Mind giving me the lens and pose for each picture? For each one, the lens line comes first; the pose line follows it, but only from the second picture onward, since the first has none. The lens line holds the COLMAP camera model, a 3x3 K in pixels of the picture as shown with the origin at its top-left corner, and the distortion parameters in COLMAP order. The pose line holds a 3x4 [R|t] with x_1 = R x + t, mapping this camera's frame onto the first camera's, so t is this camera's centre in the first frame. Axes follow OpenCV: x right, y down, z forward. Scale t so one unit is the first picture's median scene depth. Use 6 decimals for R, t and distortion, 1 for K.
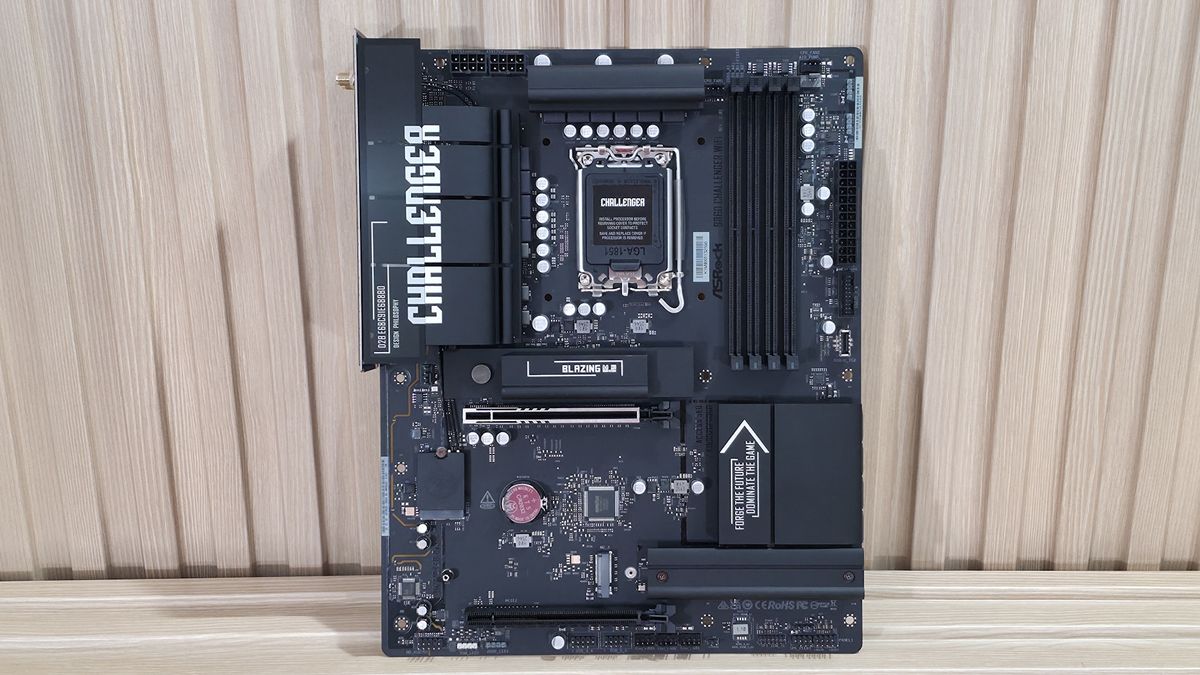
lens RADIAL K [[1599.6, 0, 600.0], [0, 1599.6, 337.5], [0, 0, 1]] dist [0.096015, 0.026705]
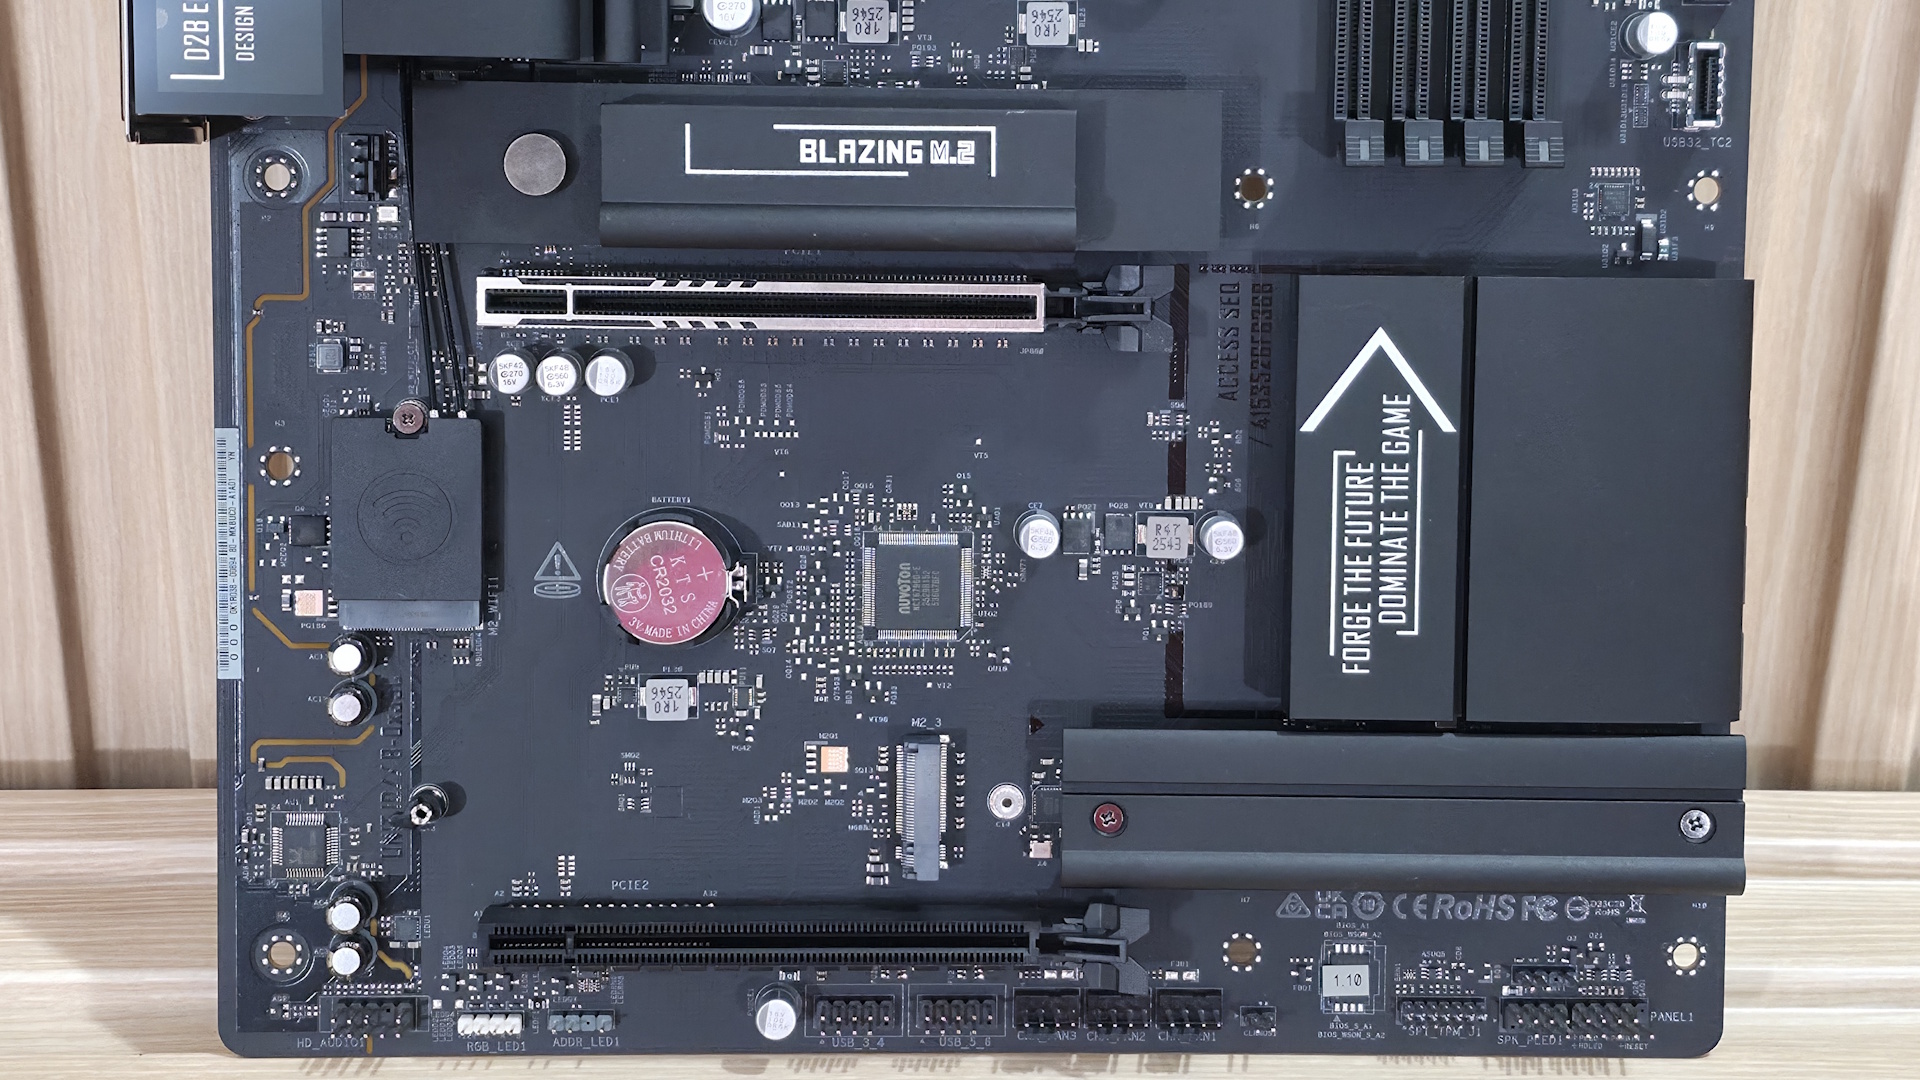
lens RADIAL K [[3068.1, 0, 960.9], [0, 3068.1, 502.9], [0, 0, 1]] dist [0.130341, -0.045723]
pose [[0.999389, 0.013256, 0.032348, -0.010544], [-0.015826, 0.996627, 0.080528, 0.038176], [-0.031172, -0.080990, 0.996227, 0.396029]]
